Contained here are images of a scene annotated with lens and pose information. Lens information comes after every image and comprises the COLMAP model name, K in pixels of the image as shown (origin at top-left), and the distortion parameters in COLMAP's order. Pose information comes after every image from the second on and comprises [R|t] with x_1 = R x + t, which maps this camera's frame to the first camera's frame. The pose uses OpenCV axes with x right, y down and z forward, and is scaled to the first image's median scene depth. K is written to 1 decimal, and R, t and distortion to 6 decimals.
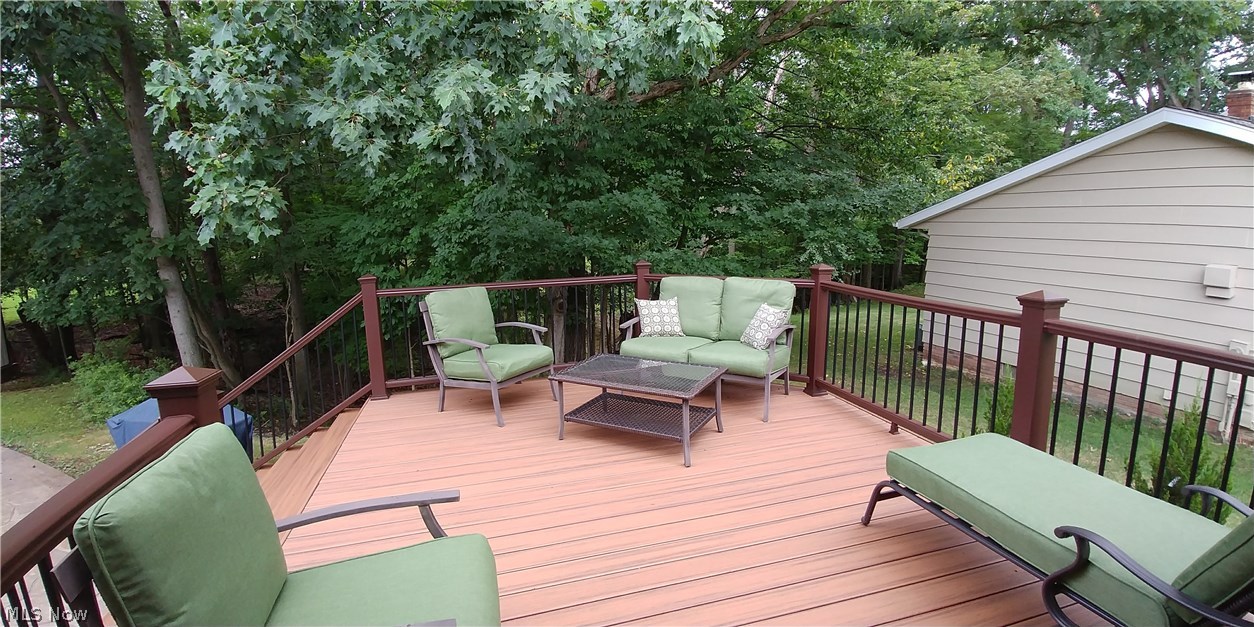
lens RADIAL K [[559.4, 0, 613.1], [0, 559.4, 311.3], [0, 0, 1]] dist [-0.015739, -0.002907]
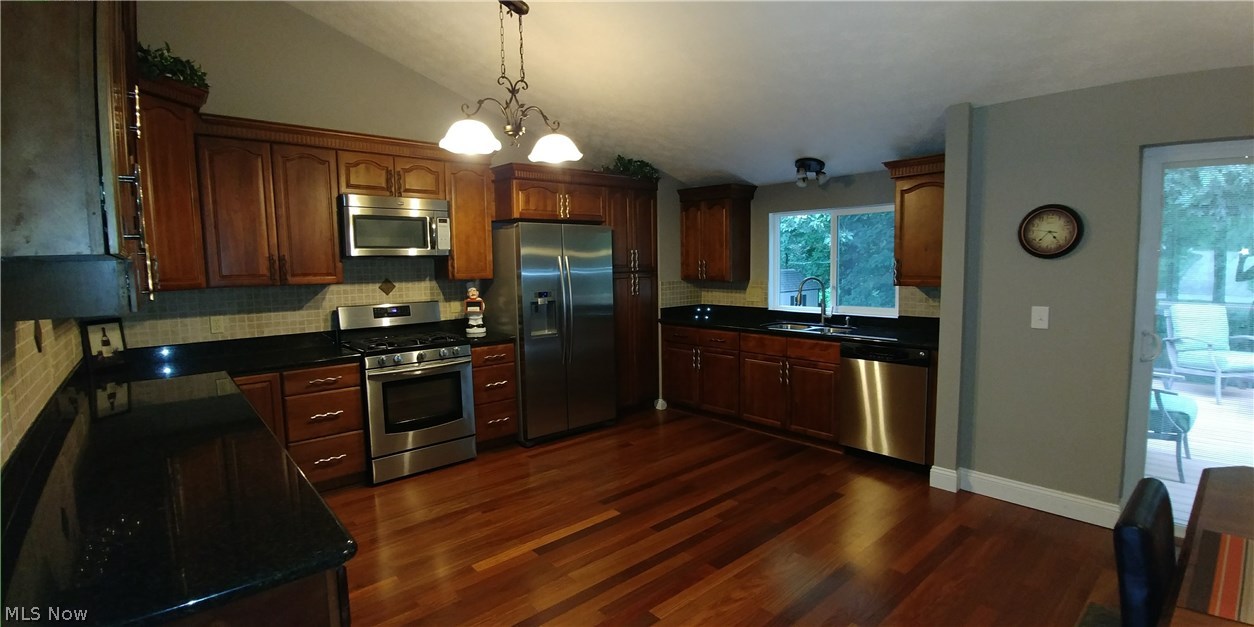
lens RADIAL K [[559.4, 0, 623.8], [0, 559.4, 312.7], [0, 0, 1]] dist [-0.015739, -0.002907]
pose [[0.431825, 0.101629, -0.896214, 0.300577], [-0.139200, 0.989236, 0.045106, 0.113332], [0.891151, 0.105275, 0.441323, -0.806936]]
